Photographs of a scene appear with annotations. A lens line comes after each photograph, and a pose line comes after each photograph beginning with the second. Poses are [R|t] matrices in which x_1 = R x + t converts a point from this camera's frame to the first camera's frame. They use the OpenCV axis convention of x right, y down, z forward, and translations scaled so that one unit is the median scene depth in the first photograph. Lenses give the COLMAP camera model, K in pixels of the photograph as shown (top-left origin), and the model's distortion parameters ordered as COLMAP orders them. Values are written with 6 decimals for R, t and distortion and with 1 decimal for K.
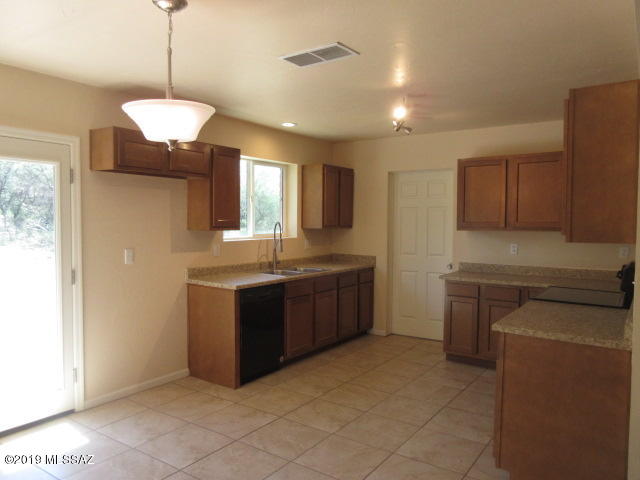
lens RADIAL K [[471.7, 0, 319.2], [0, 471.7, 238.8], [0, 0, 1]] dist [-0.024782, 0.001352]
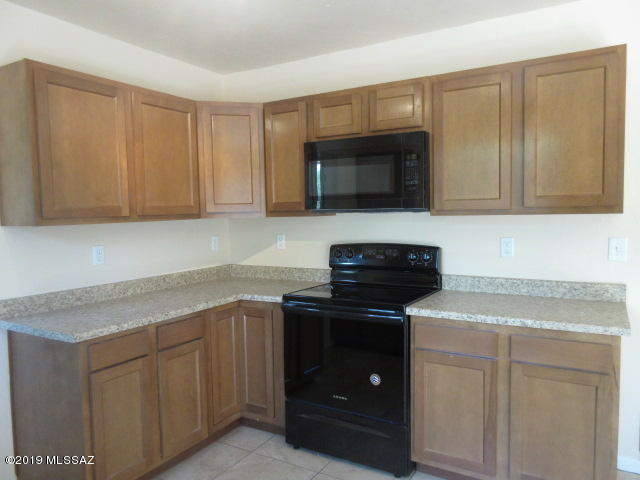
lens RADIAL K [[471.7, 0, 323.1], [0, 471.7, 241.2], [0, 0, 1]] dist [-0.024782, 0.001352]
pose [[-0.077576, -0.069499, 0.994561, -0.162111], [0.060451, 0.995404, 0.074273, -0.020895], [-0.995152, 0.065884, -0.073018, 0.787491]]
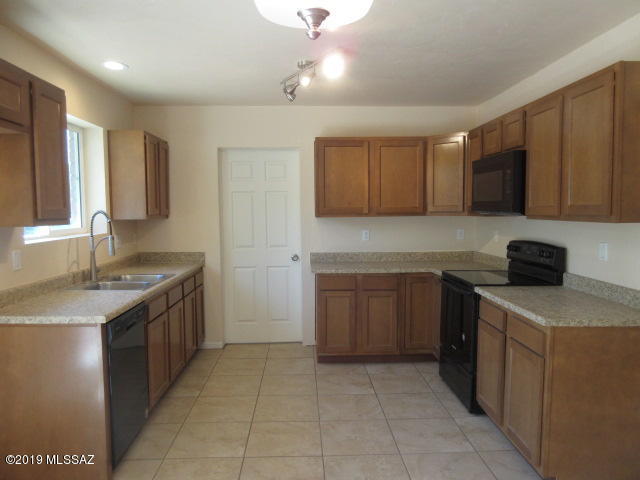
lens RADIAL K [[471.7, 0, 322.7], [0, 471.7, 241.0], [0, 0, 1]] dist [-0.024782, 0.001352]
pose [[0.792908, -0.051903, 0.607127, -0.251020], [0.035577, 0.998609, 0.038908, -0.007717], [-0.608302, -0.009251, 0.793652, 0.287764]]
